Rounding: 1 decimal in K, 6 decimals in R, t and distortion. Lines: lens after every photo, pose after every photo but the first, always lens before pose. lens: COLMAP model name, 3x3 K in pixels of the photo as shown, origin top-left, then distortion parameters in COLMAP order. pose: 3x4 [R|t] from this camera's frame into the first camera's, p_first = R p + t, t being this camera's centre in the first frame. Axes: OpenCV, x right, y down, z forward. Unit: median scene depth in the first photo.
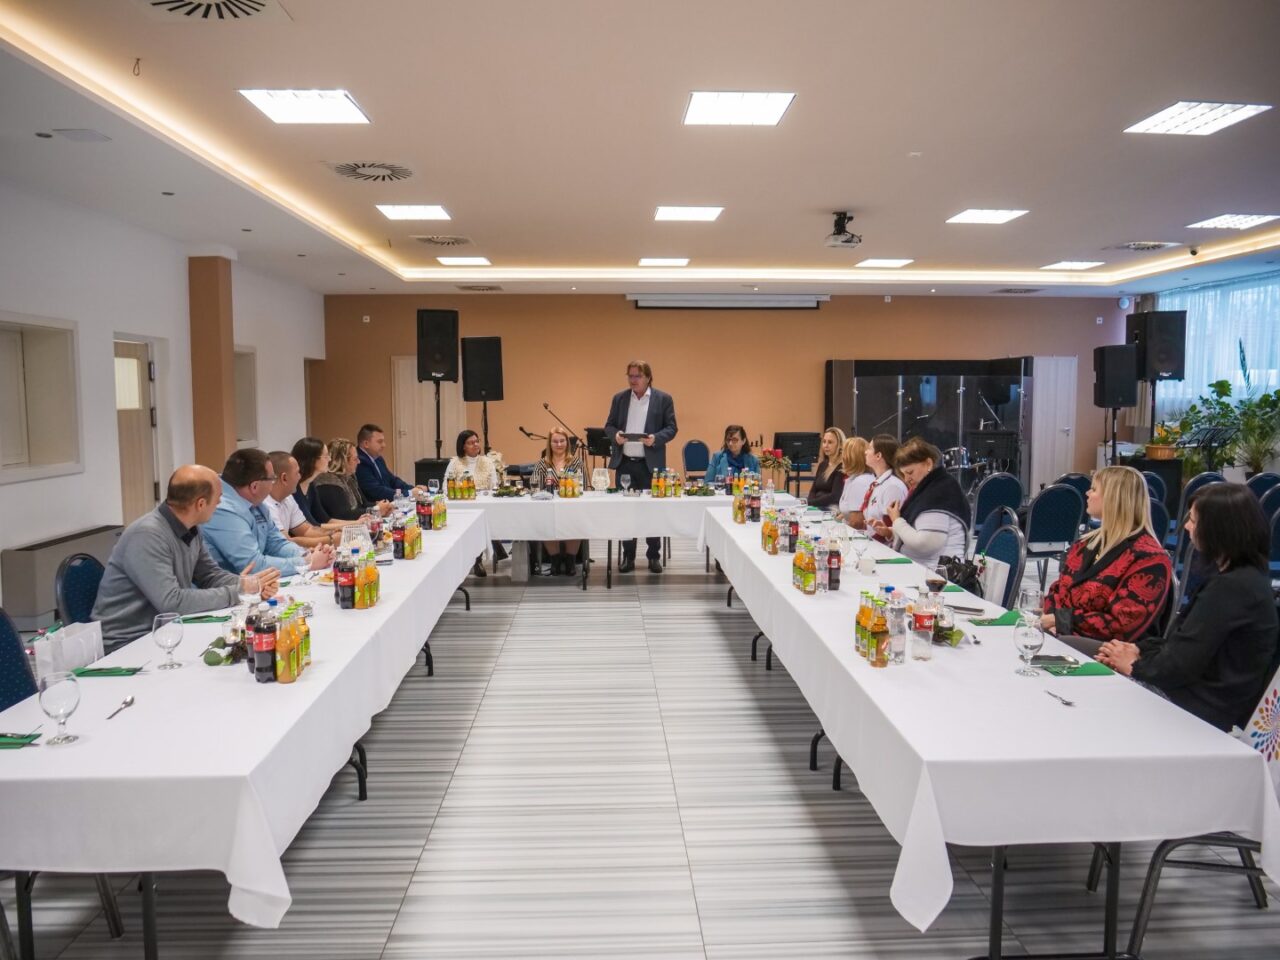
lens RADIAL K [[948.4, 0, 640.0], [0, 948.4, 480.0], [0, 0, 1]] dist [-0.048236, 0.002754]
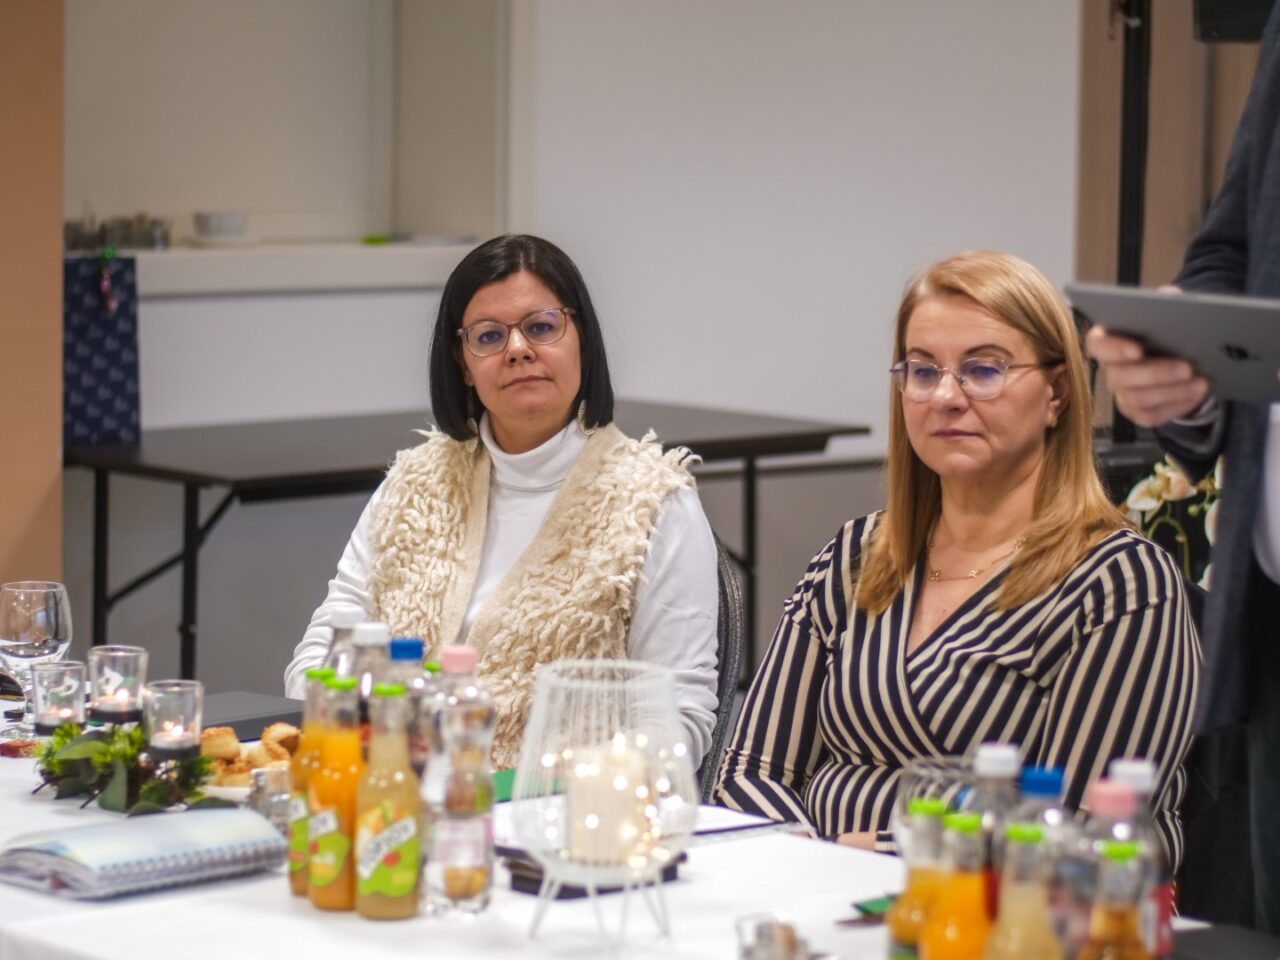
lens RADIAL K [[3745.7, 0, 640.0], [0, 3745.7, 480.0], [0, 0, 1]] dist [-0.045930, 0.081649]
pose [[0.629991, 0.095875, -0.770662, 0.233646], [-0.088719, 0.994739, 0.051227, -0.046809], [0.771519, 0.036100, 0.635182, 0.681205]]
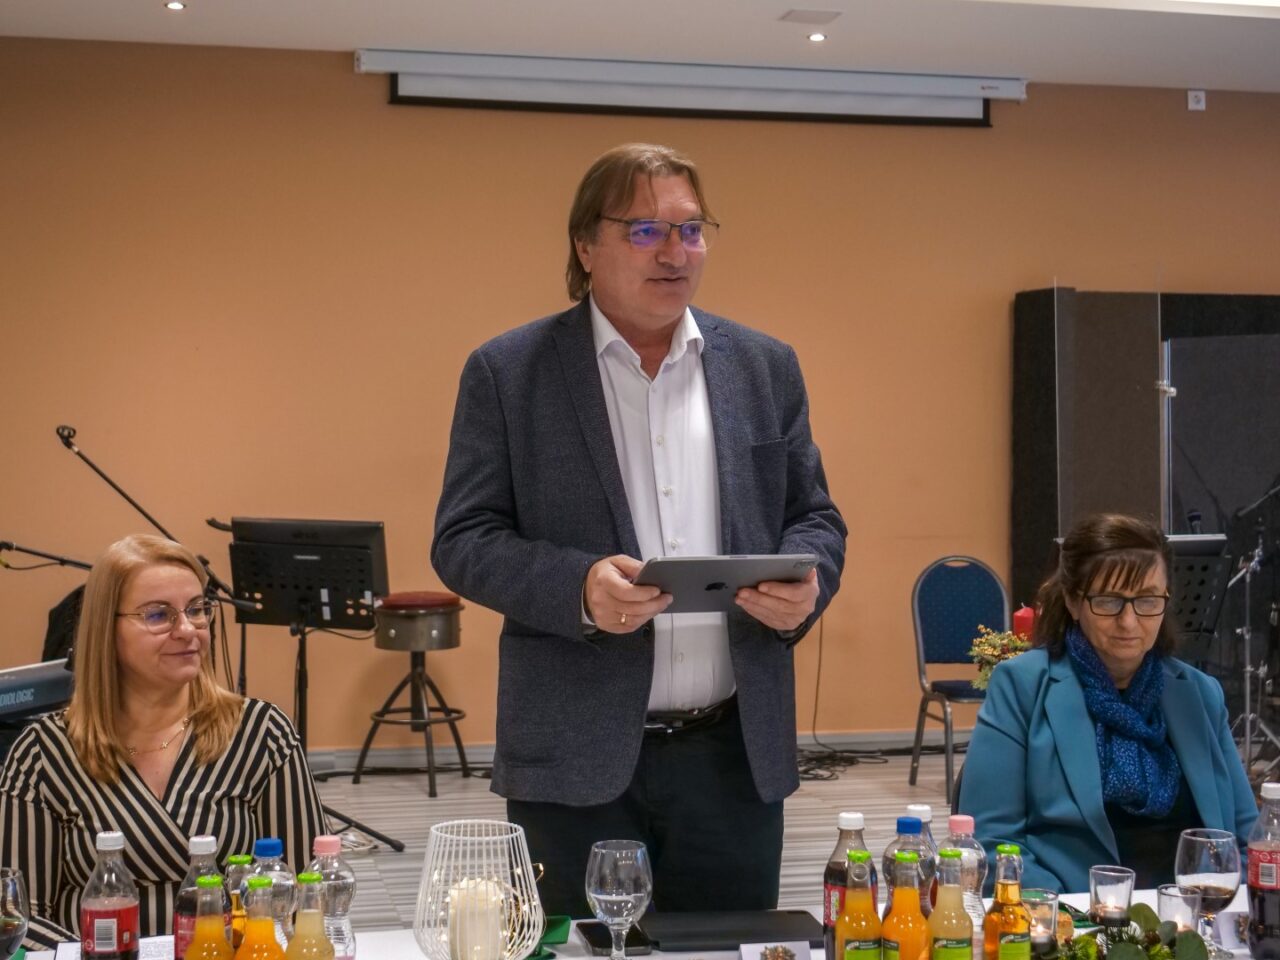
lens RADIAL K [[2003.2, 0, 640.0], [0, 2003.2, 480.0], [0, 0, 1]] dist [0.025391, 0.082952]
pose [[0.983257, -0.000092, 0.182226, -0.064942], [0.012324, 0.997744, -0.065995, -0.039258], [-0.181808, 0.067135, 0.981040, 0.619771]]
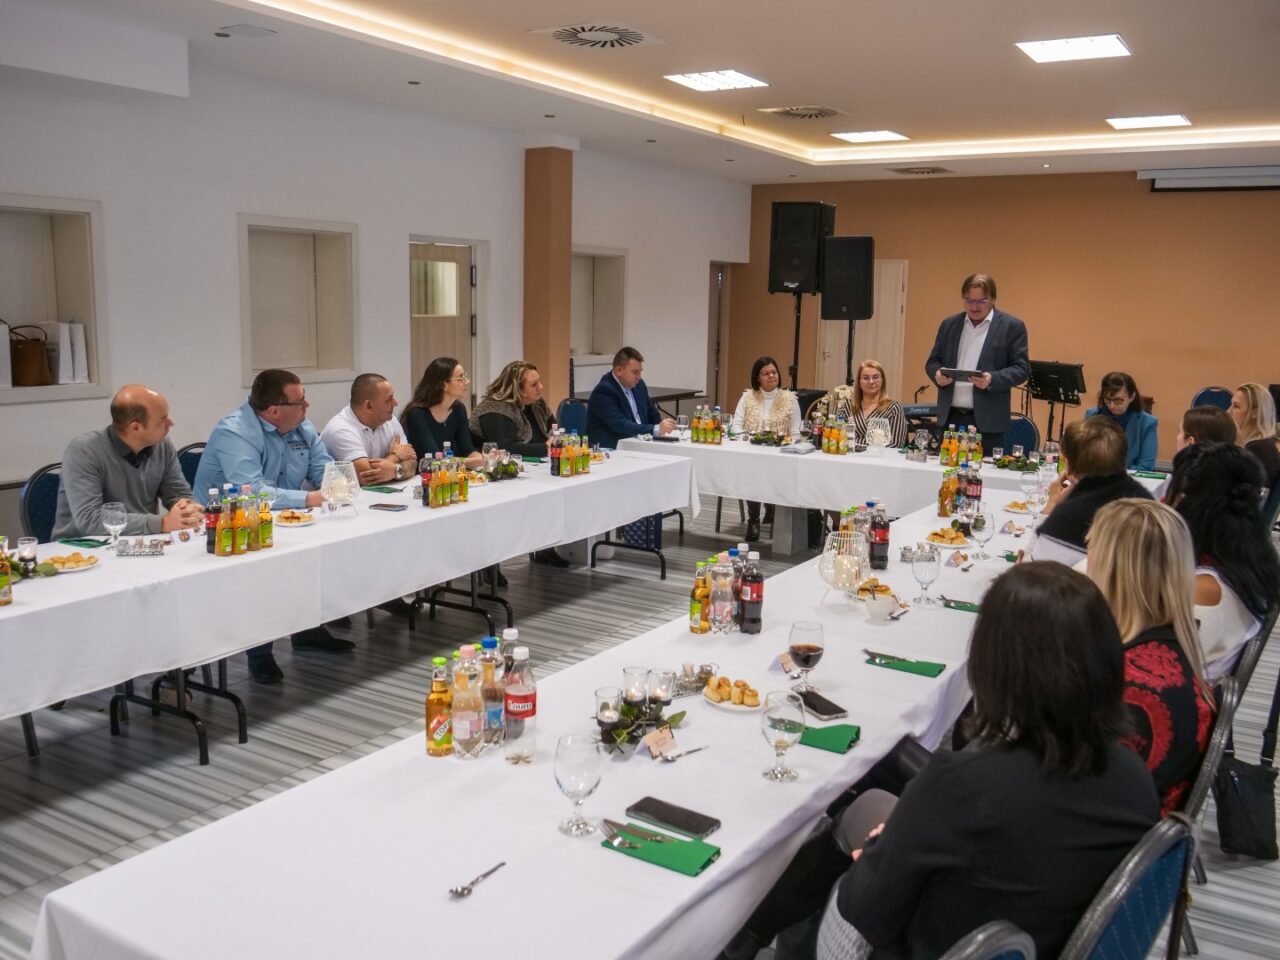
lens RADIAL K [[1138.4, 0, 640.0], [0, 1138.4, 480.0], [0, 0, 1]] dist [0.003669, -0.006969]
pose [[0.825430, 0.110093, -0.553665, 0.271611], [-0.073672, 0.993419, 0.087702, -0.025804], [0.559676, -0.031602, 0.828109, 0.143703]]
